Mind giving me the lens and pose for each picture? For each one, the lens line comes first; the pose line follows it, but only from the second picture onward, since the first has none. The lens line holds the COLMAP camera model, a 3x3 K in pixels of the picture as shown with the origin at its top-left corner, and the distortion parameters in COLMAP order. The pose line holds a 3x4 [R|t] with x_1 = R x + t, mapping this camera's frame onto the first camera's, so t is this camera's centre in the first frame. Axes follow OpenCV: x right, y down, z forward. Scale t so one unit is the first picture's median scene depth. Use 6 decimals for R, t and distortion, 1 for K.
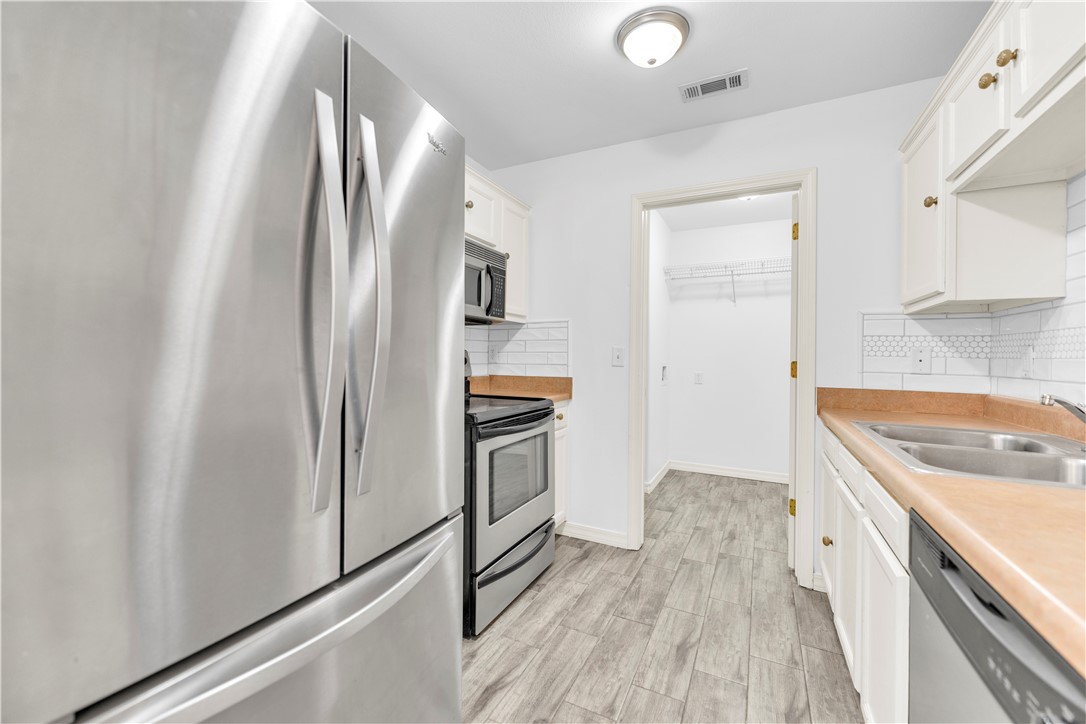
lens RADIAL K [[441.3, 0, 542.7], [0, 441.3, 352.6], [0, 0, 1]] dist [0.003616, 0.000129]
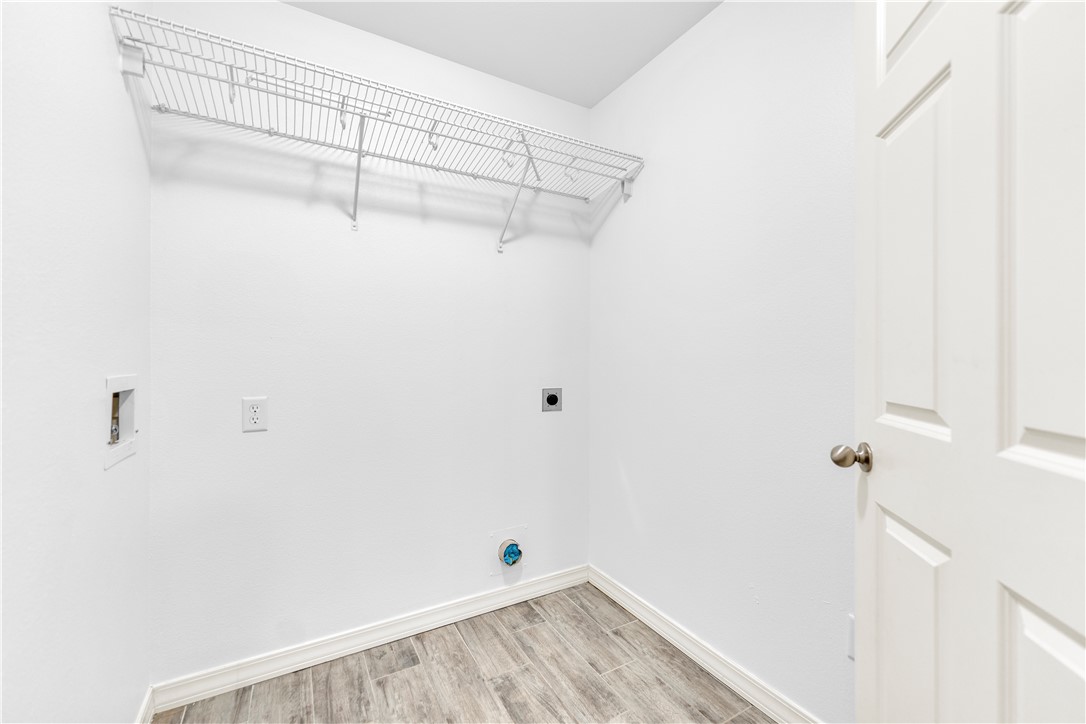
lens RADIAL K [[425.5, 0, 543.0], [0, 425.5, 362.0], [0, 0, 1]] dist [-0.046376, -0.000051]
pose [[0.568190, -0.016517, 0.822731, 0.417263], [0.000869, 0.999810, 0.019472, 0.016171], [-0.822897, -0.010348, 0.568097, 1.229182]]
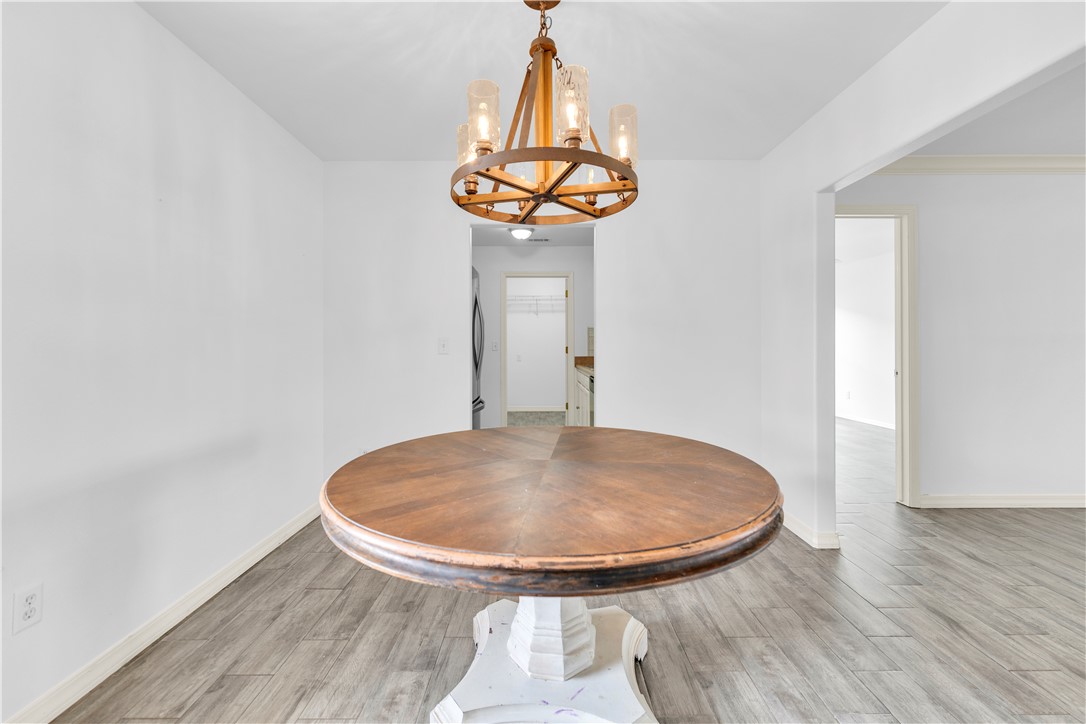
lens RADIAL K [[439.0, 0, 541.9], [0, 439.0, 368.2], [0, 0, 1]] dist [0.003142, -0.000211]
pose [[0.892219, -0.034342, 0.450296, -0.694733], [0.008792, 0.998236, 0.058712, -0.006972], [-0.451518, -0.048425, 0.890947, -1.175023]]
